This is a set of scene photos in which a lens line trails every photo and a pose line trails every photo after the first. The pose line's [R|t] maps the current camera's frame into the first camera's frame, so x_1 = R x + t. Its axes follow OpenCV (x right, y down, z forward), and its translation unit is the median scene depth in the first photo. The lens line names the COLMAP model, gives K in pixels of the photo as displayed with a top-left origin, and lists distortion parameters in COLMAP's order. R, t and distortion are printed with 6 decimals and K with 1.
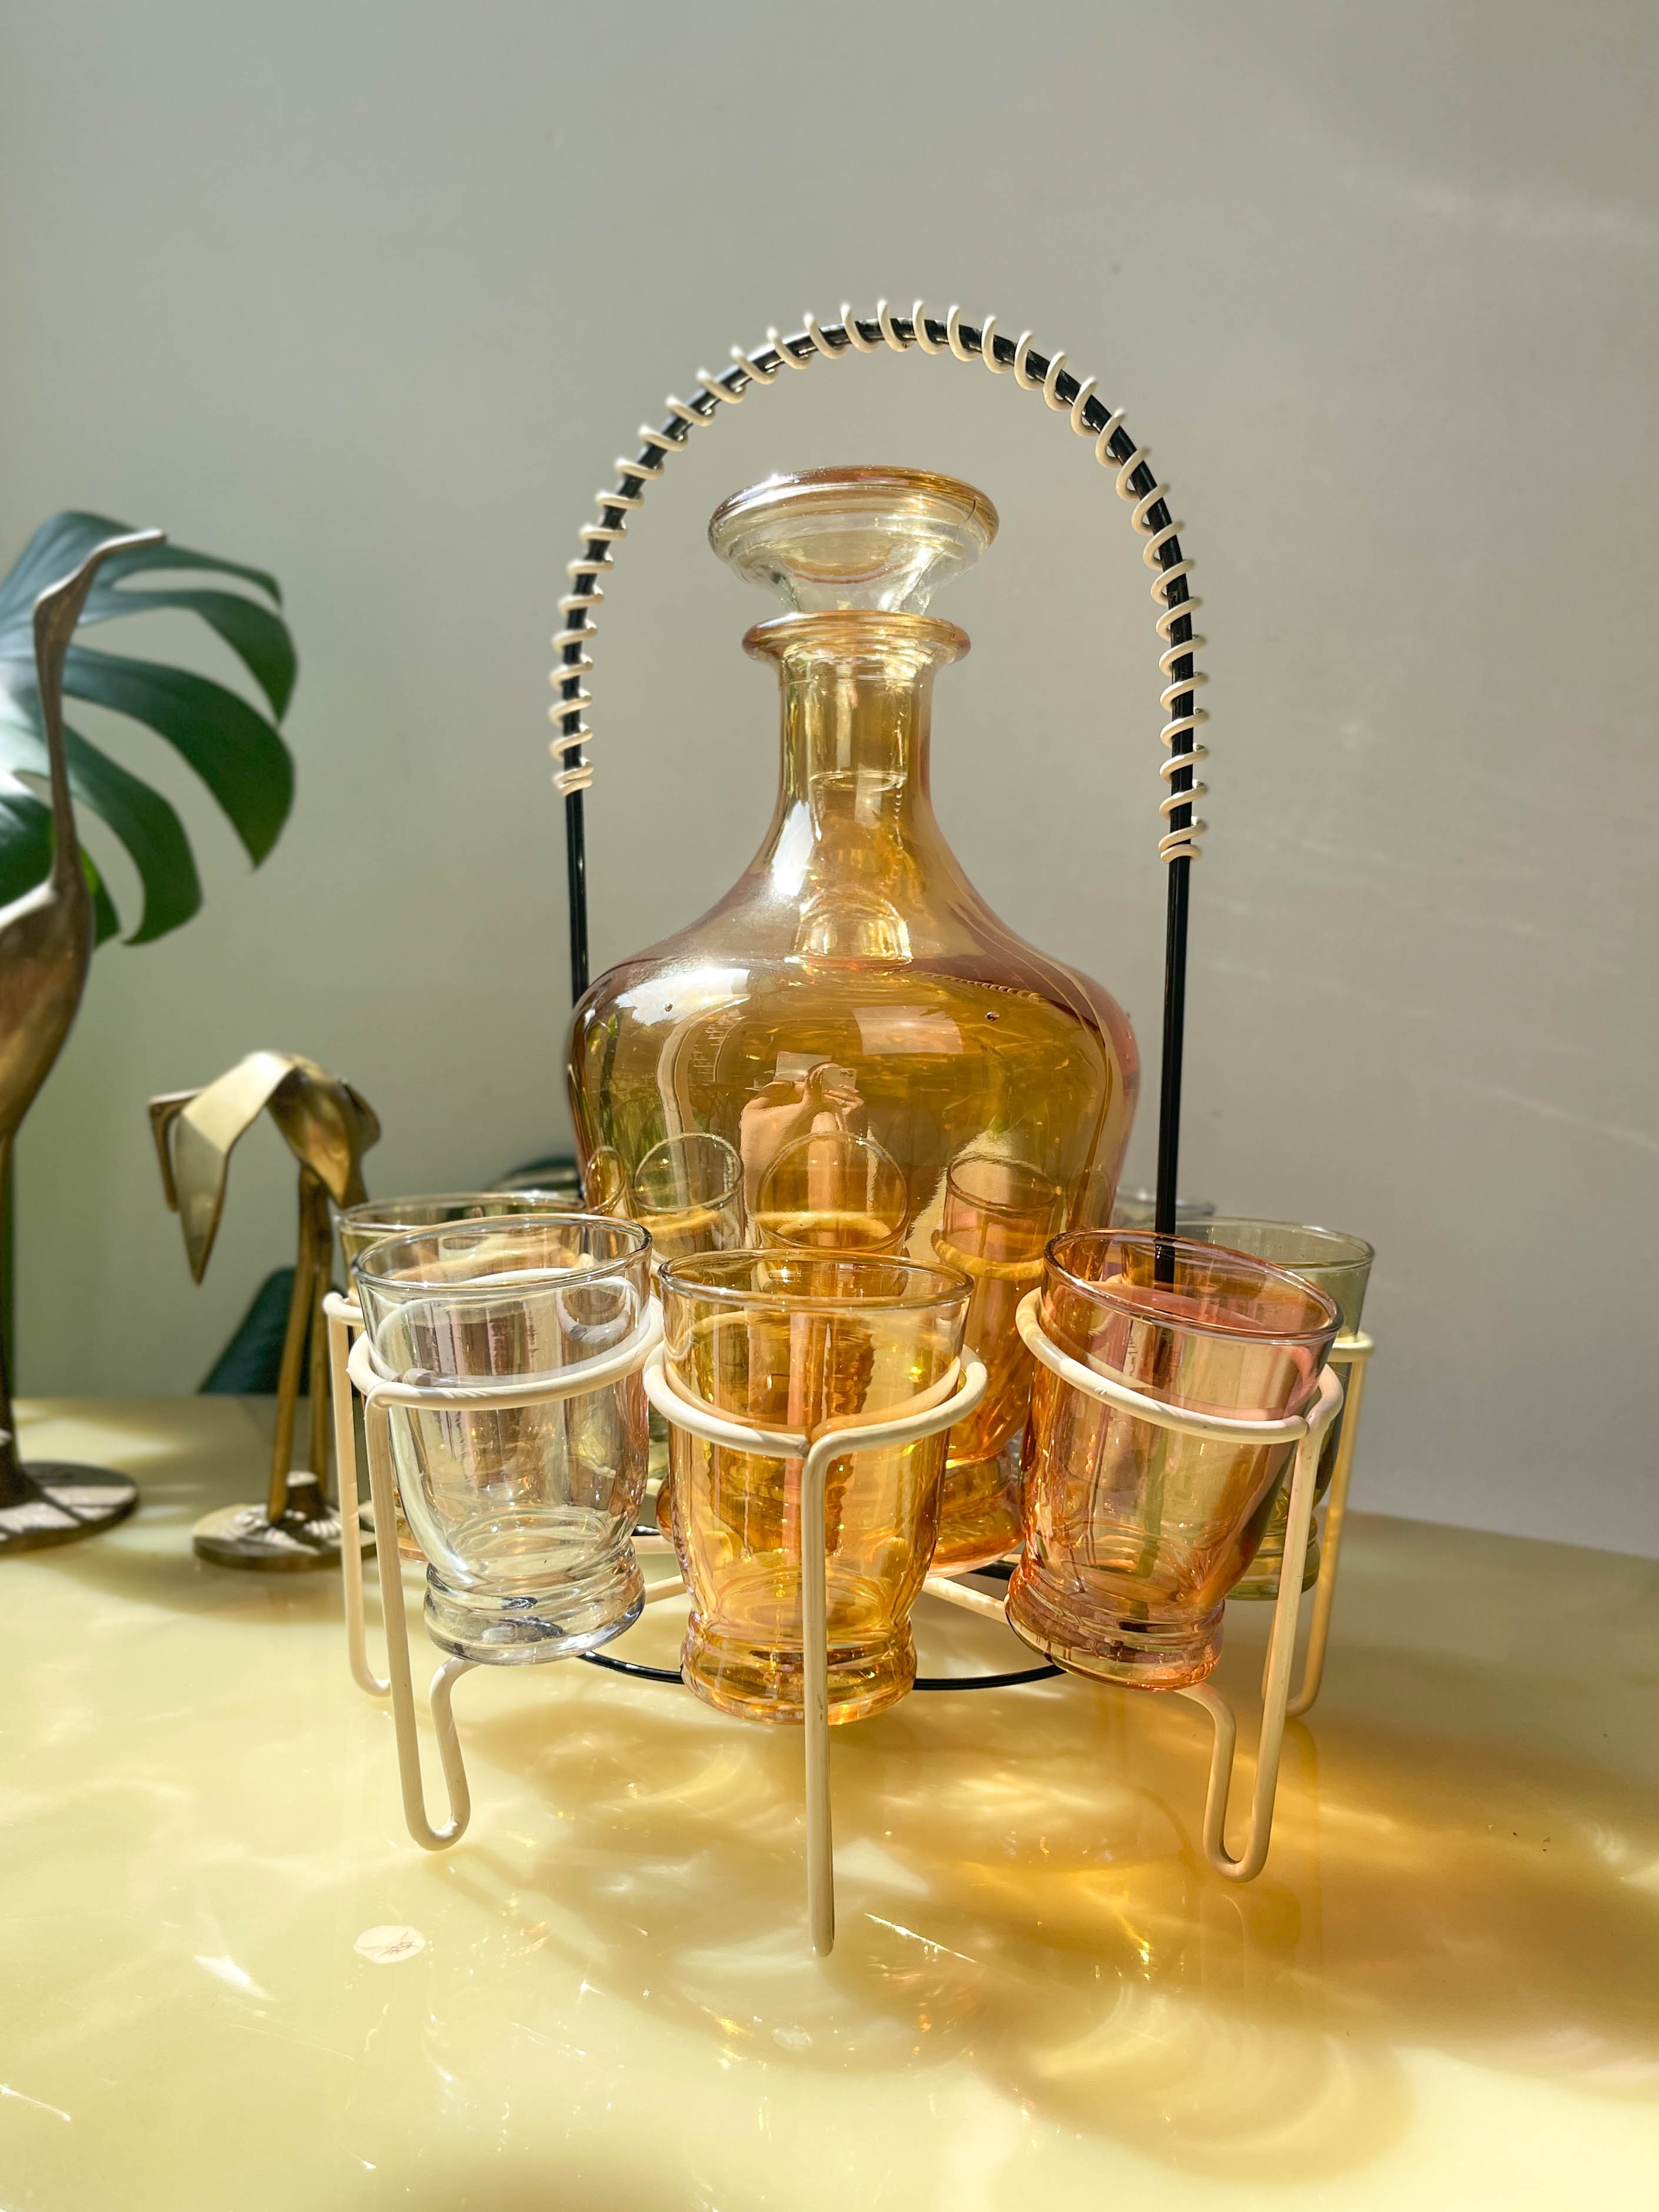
lens RADIAL K [[1865.5, 0, 838.9], [0, 1865.5, 1138.4], [0, 0, 1]] dist [0.005589, -0.017977]
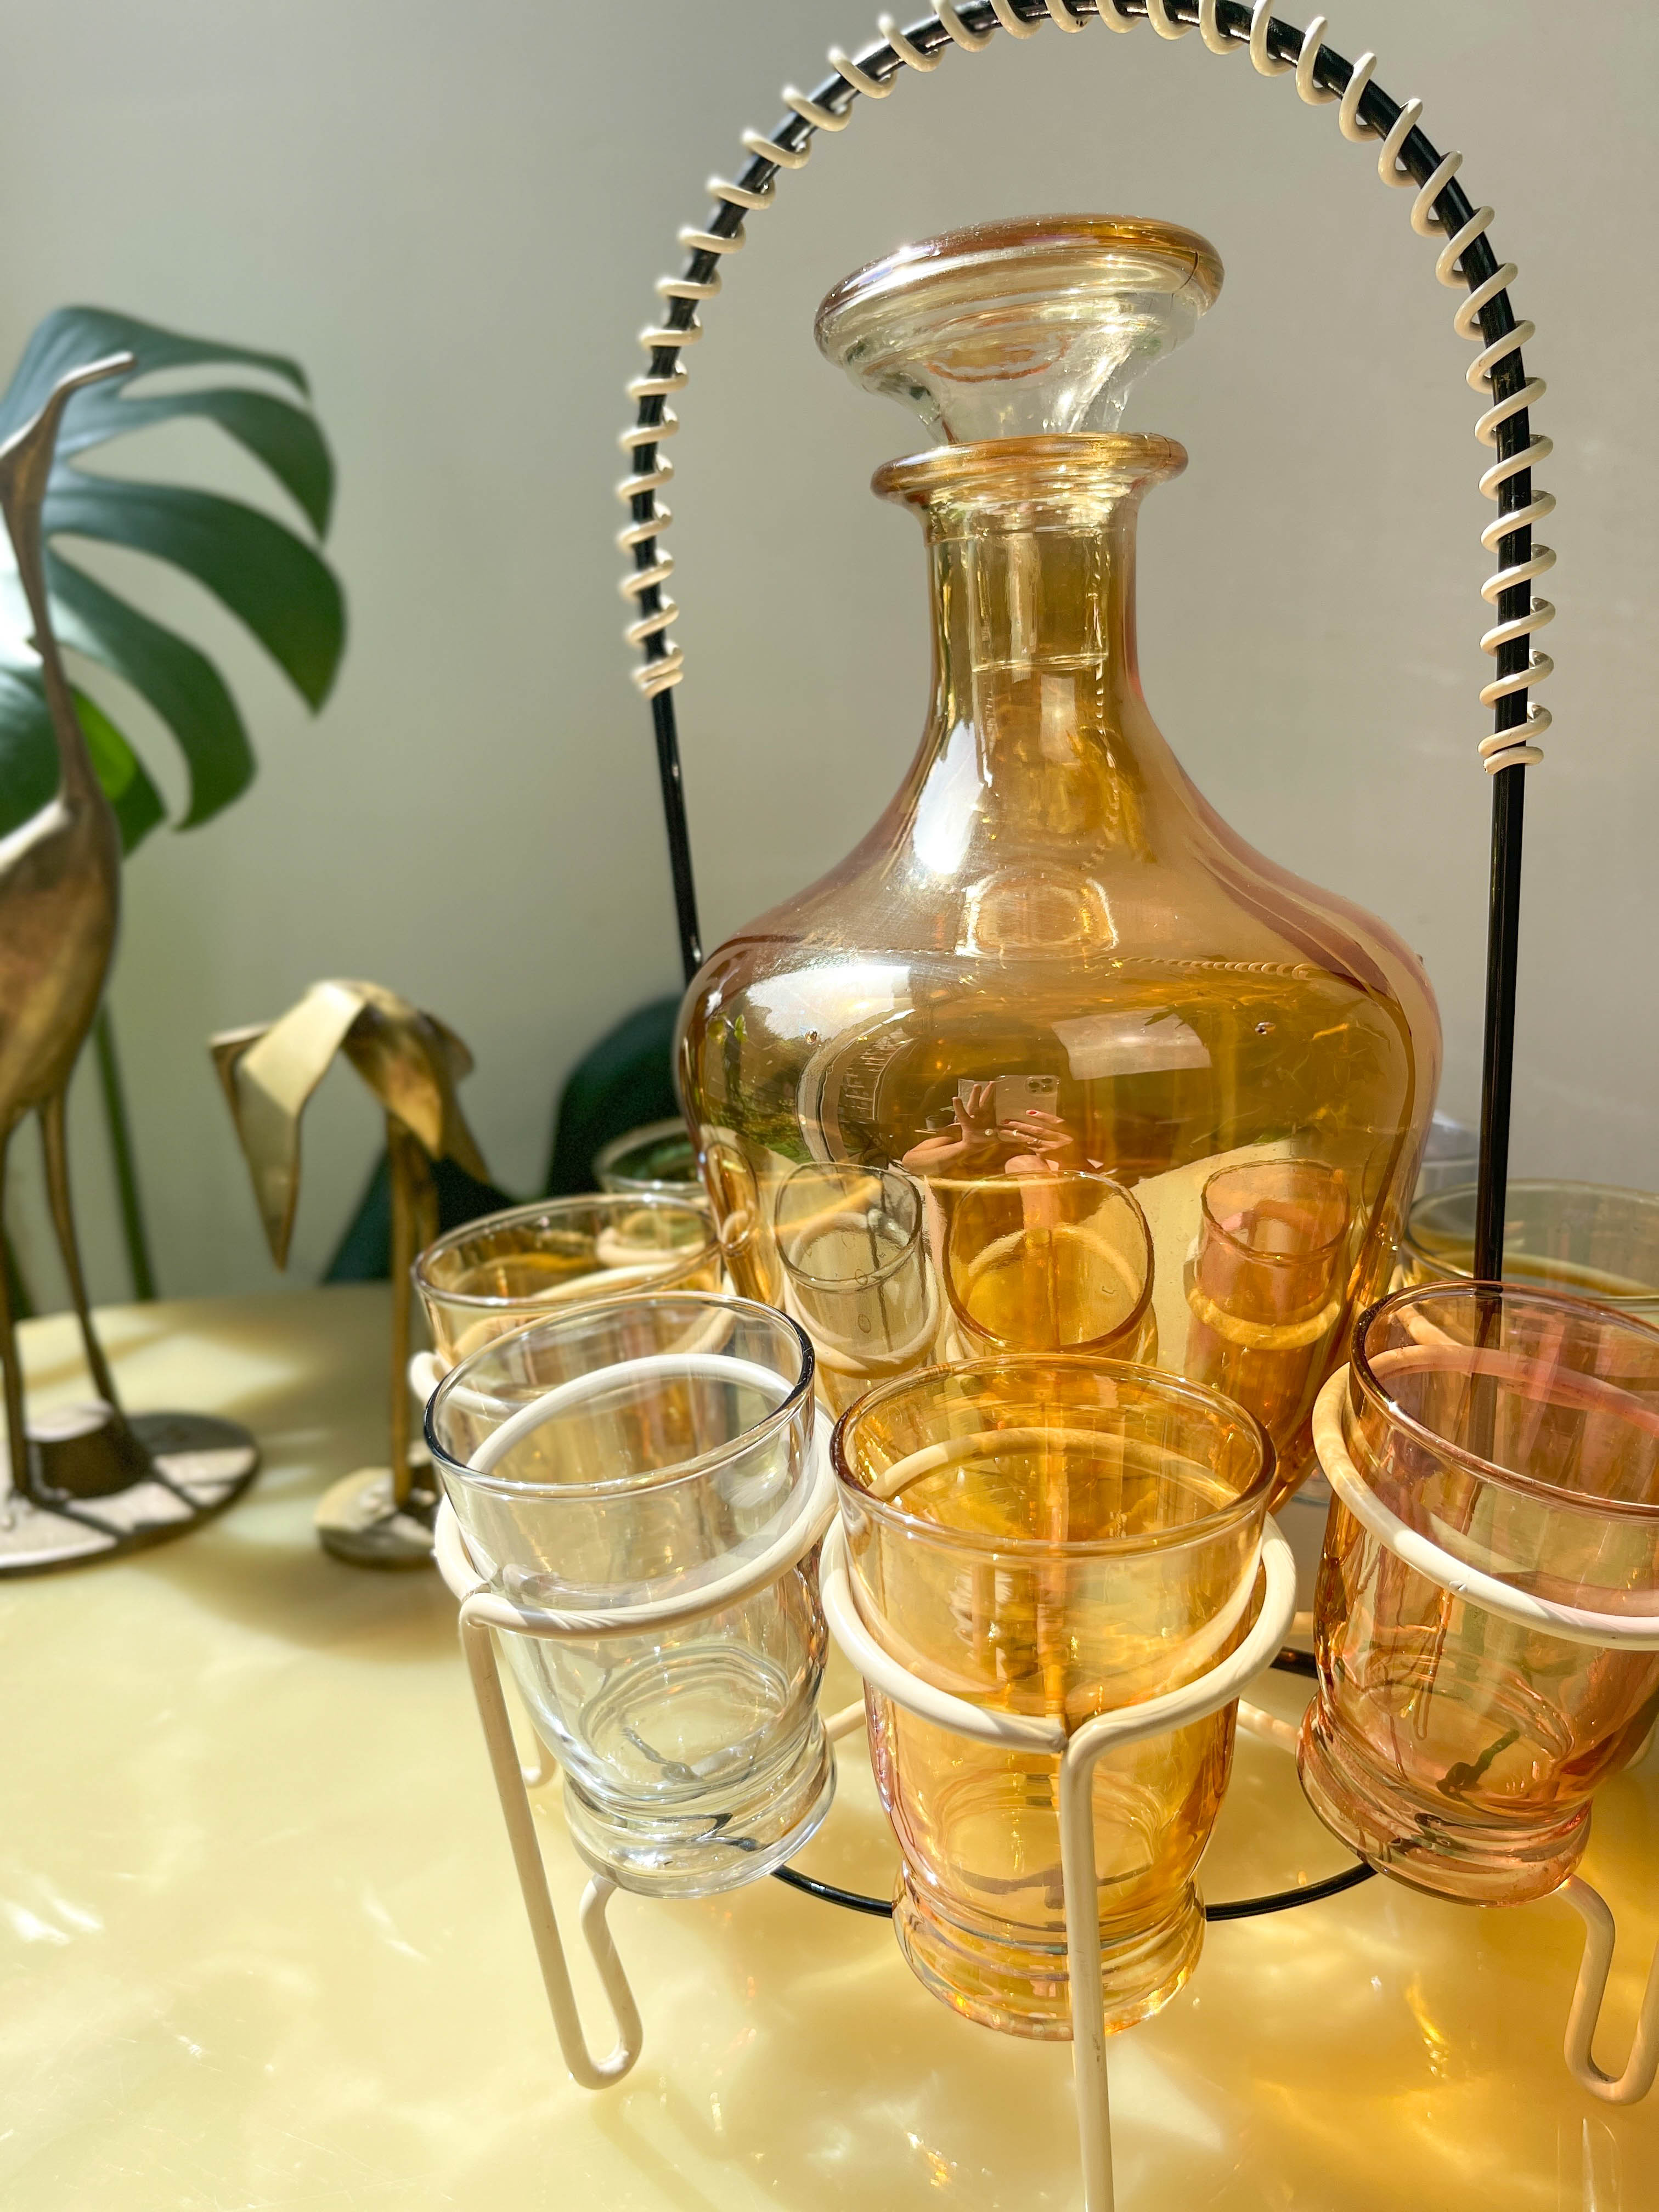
lens RADIAL K [[1746.1, 0, 829.5], [0, 1746.1, 1106.0], [0, 0, 1]] dist [-0.001688, -0.005254]
pose [[0.995579, -0.058381, -0.073574, -0.031295], [0.069990, 0.983529, 0.166652, -0.138976], [0.062633, -0.171064, 0.983267, 0.279936]]
